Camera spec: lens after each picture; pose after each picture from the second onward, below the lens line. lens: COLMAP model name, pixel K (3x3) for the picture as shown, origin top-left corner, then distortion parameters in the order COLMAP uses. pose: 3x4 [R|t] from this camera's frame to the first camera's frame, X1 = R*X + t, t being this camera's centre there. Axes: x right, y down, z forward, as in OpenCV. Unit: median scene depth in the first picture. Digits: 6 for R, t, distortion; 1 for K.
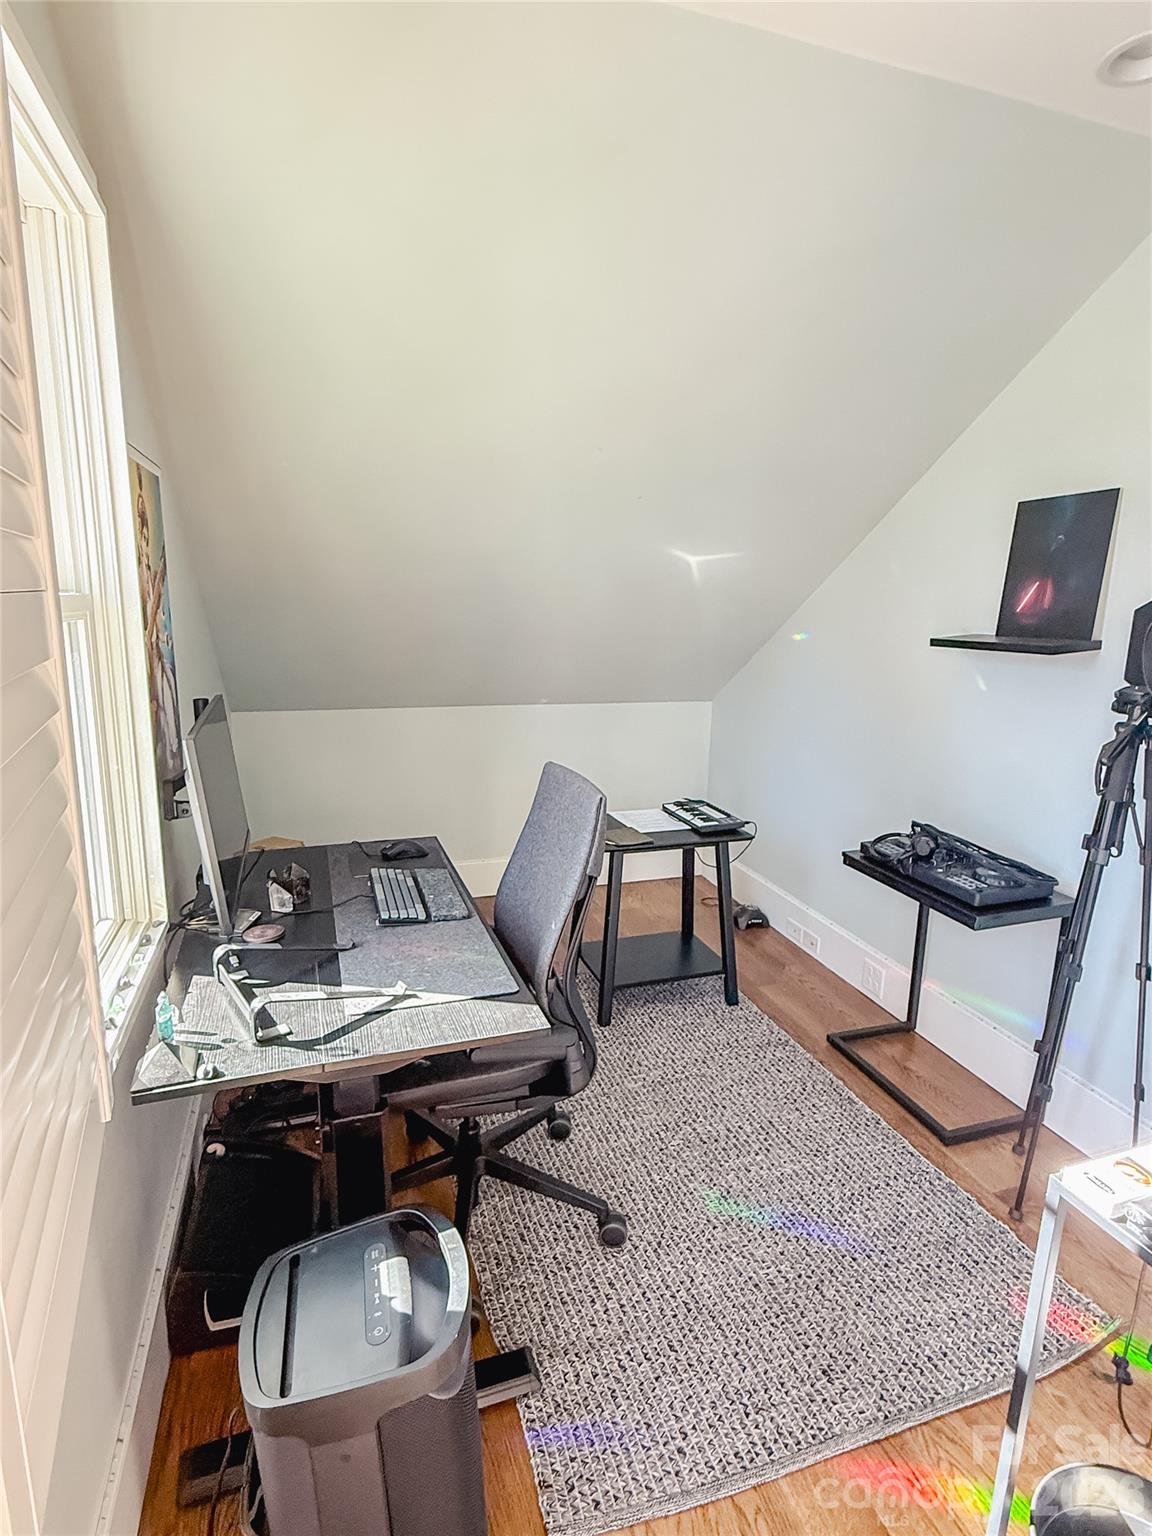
lens RADIAL K [[814.8, 0, 576.0], [0, 814.8, 768.0], [0, 0, 1]] dist [0.001194, 0.000080]
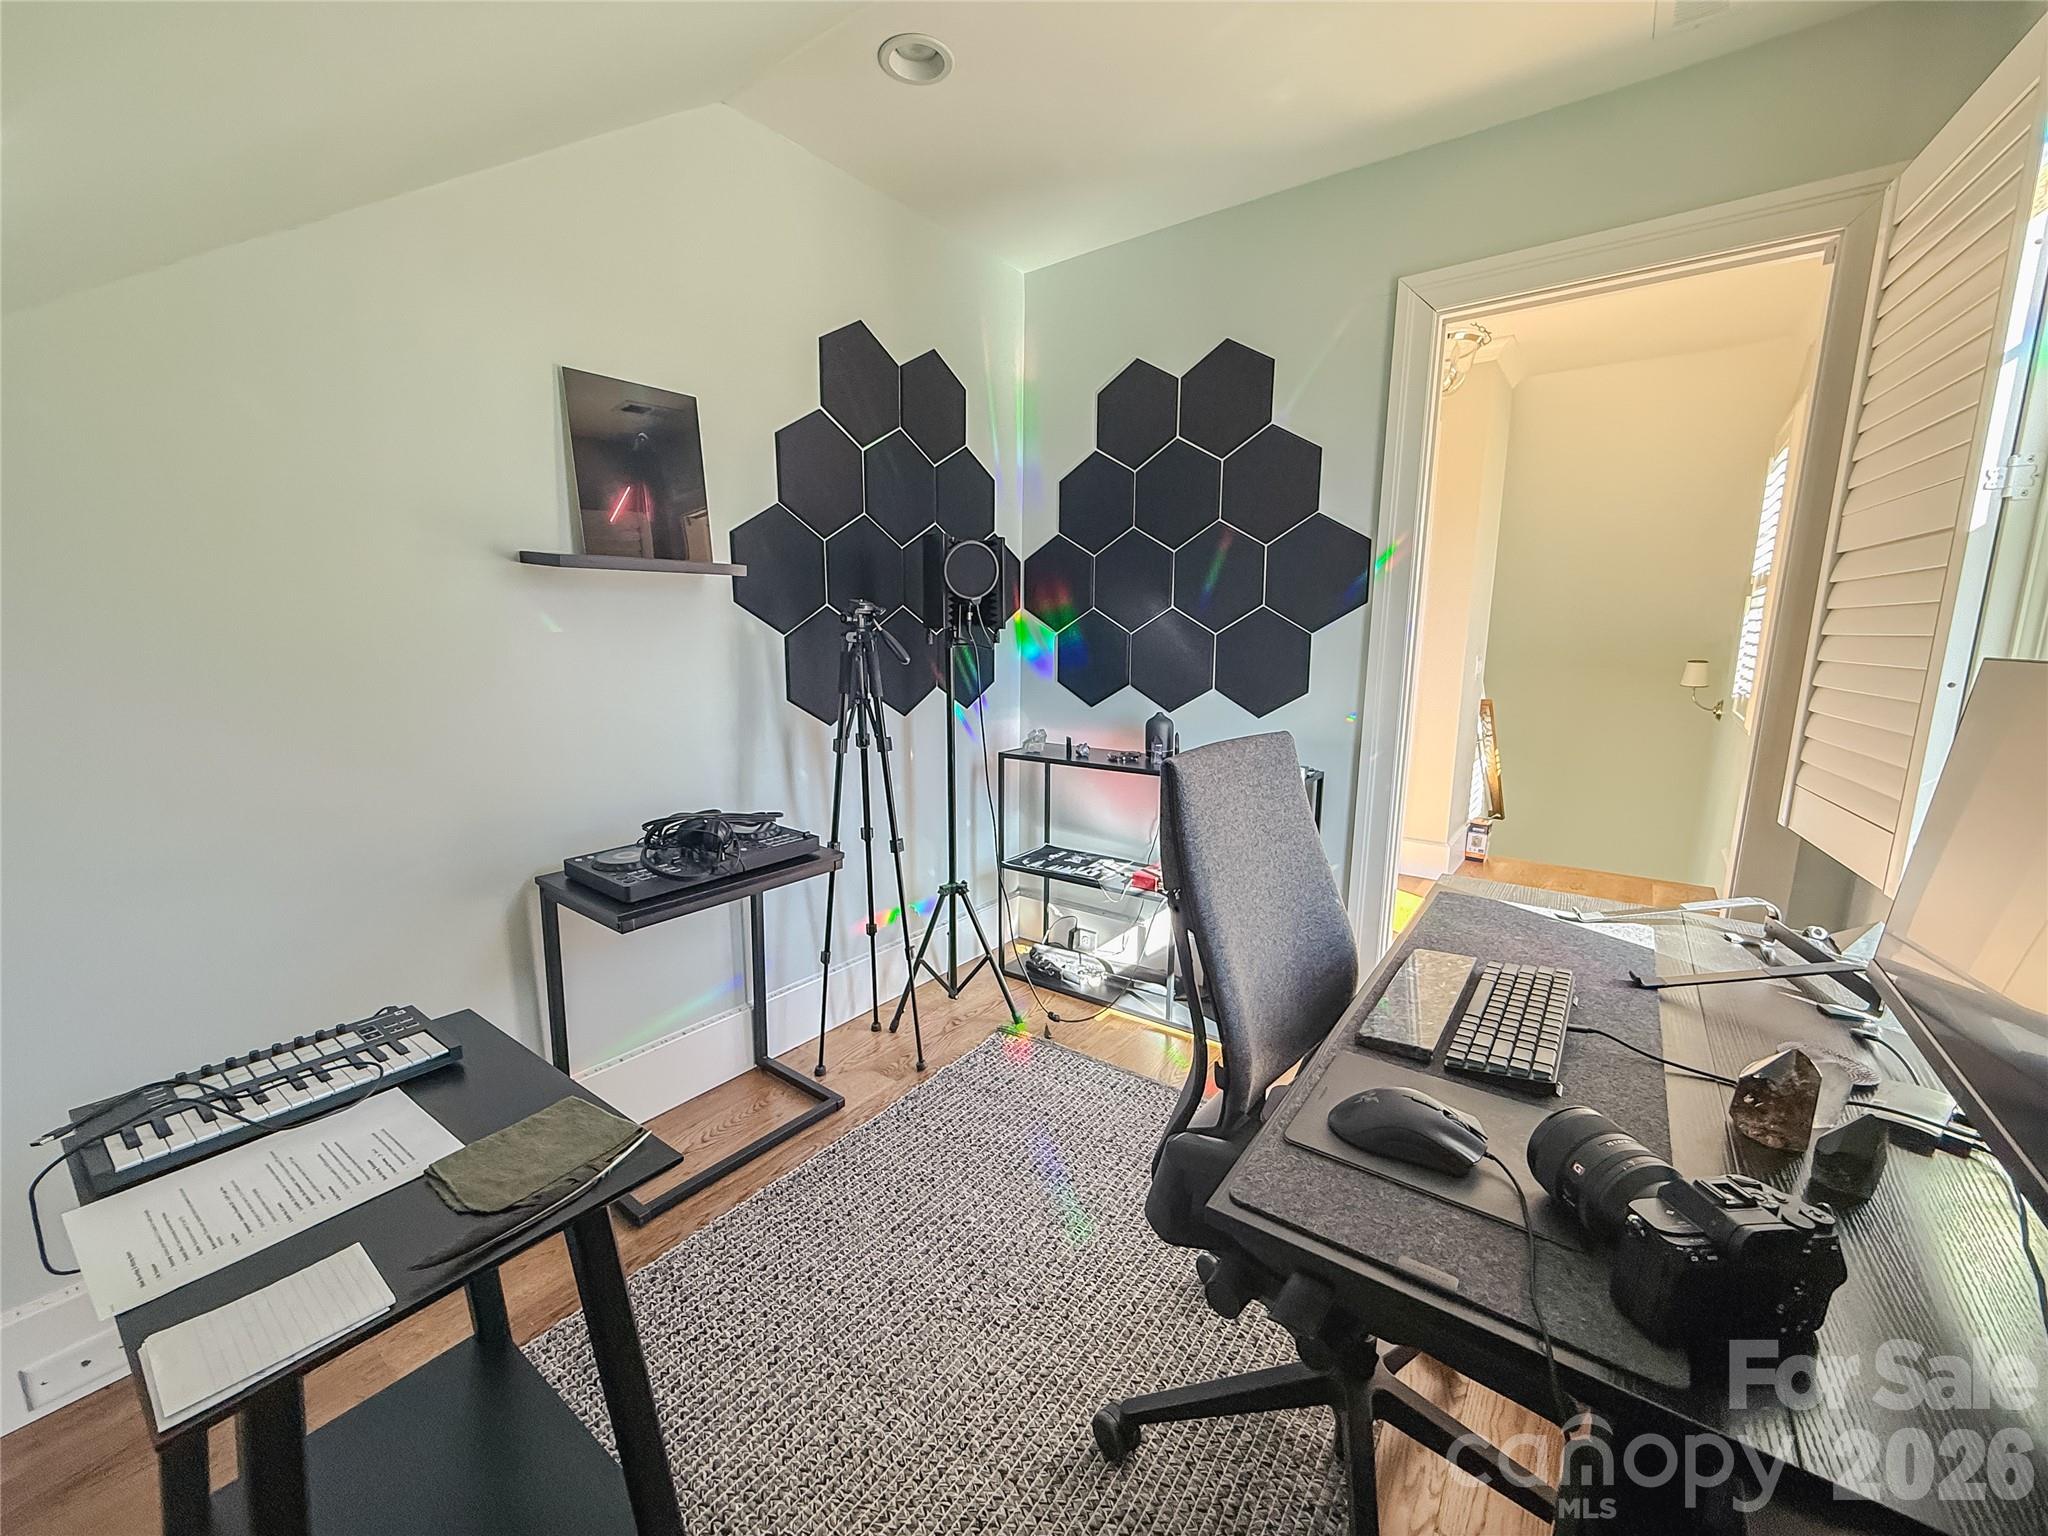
lens RADIAL K [[814.8, 0, 1024.0], [0, 814.8, 768.0], [0, 0, 1]] dist [0.000045, 0.000012]
pose [[-0.579101, -0.168407, 0.797673, -0.344885], [0.148388, 0.940315, 0.306250, -0.157627], [-0.801638, 0.295714, -0.519547, 1.195668]]
